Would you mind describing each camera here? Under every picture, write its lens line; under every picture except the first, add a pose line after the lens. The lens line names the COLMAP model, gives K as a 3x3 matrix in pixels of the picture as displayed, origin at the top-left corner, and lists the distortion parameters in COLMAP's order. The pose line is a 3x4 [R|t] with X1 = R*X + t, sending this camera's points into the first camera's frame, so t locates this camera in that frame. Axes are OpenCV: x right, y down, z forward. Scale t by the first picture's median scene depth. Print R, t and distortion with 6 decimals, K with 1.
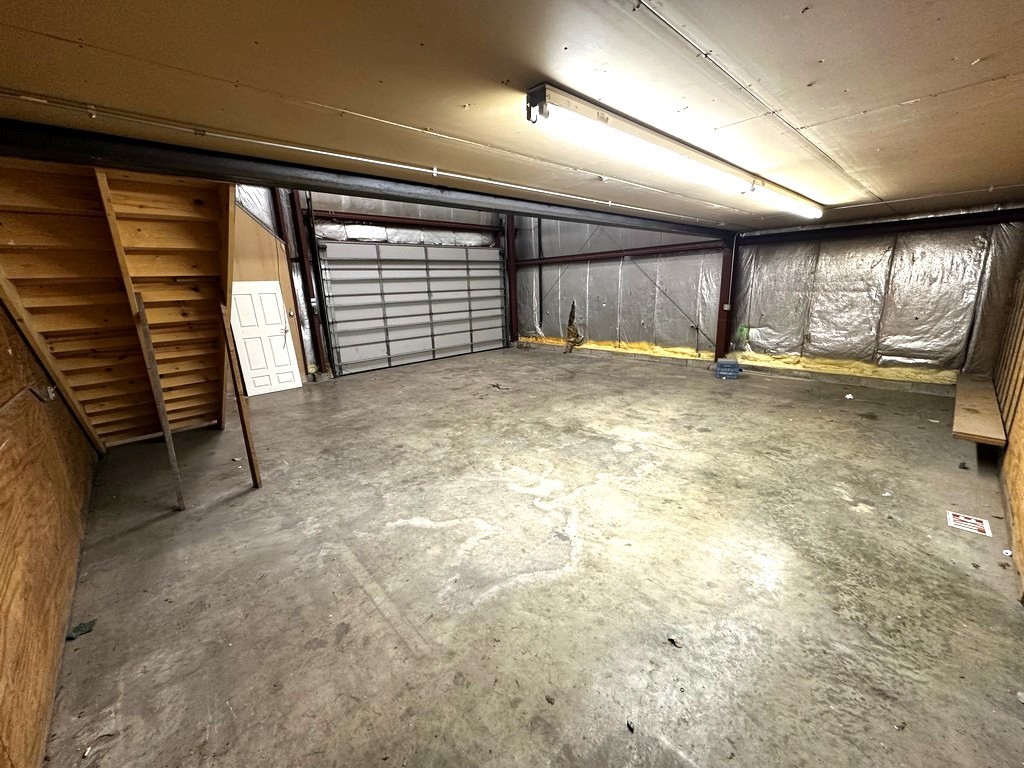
lens RADIAL K [[406.5, 0, 513.7], [0, 406.5, 386.3], [0, 0, 1]] dist [-0.001871, -0.000033]
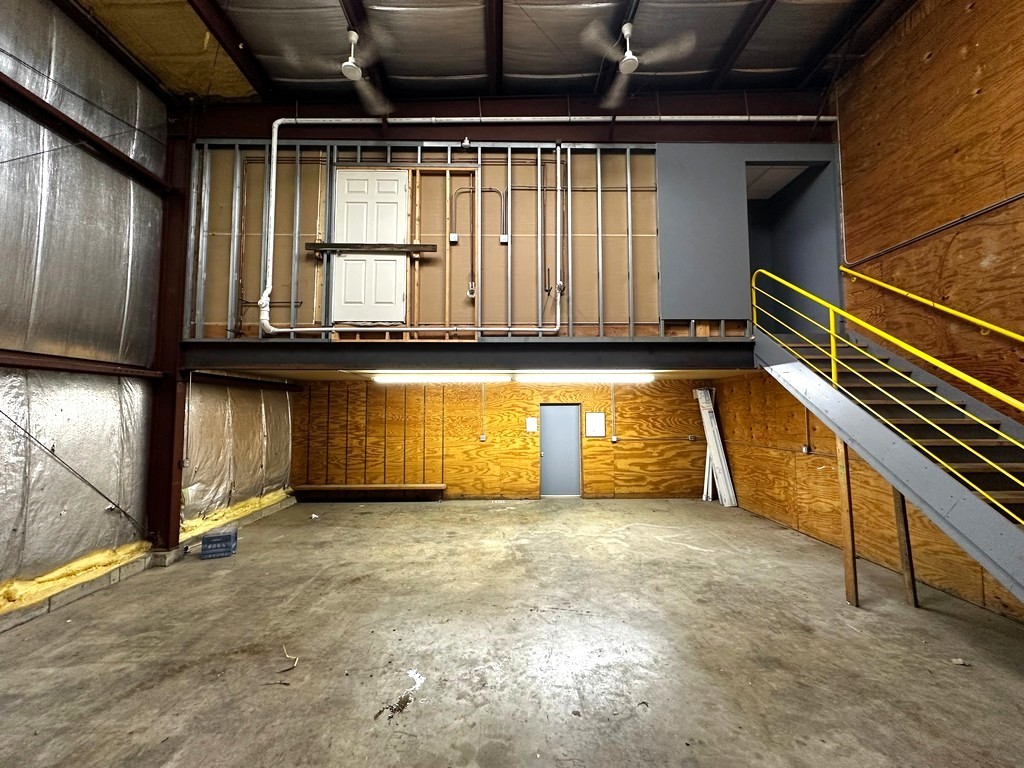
lens RADIAL K [[406.5, 0, 510.6], [0, 406.5, 383.7], [0, 0, 1]] dist [-0.001871, -0.000033]
pose [[-0.740576, 0.085859, 0.666465, -0.566228], [0.193450, 0.977057, 0.089089, -0.431905], [-0.643525, 0.194905, -0.740194, 1.724990]]
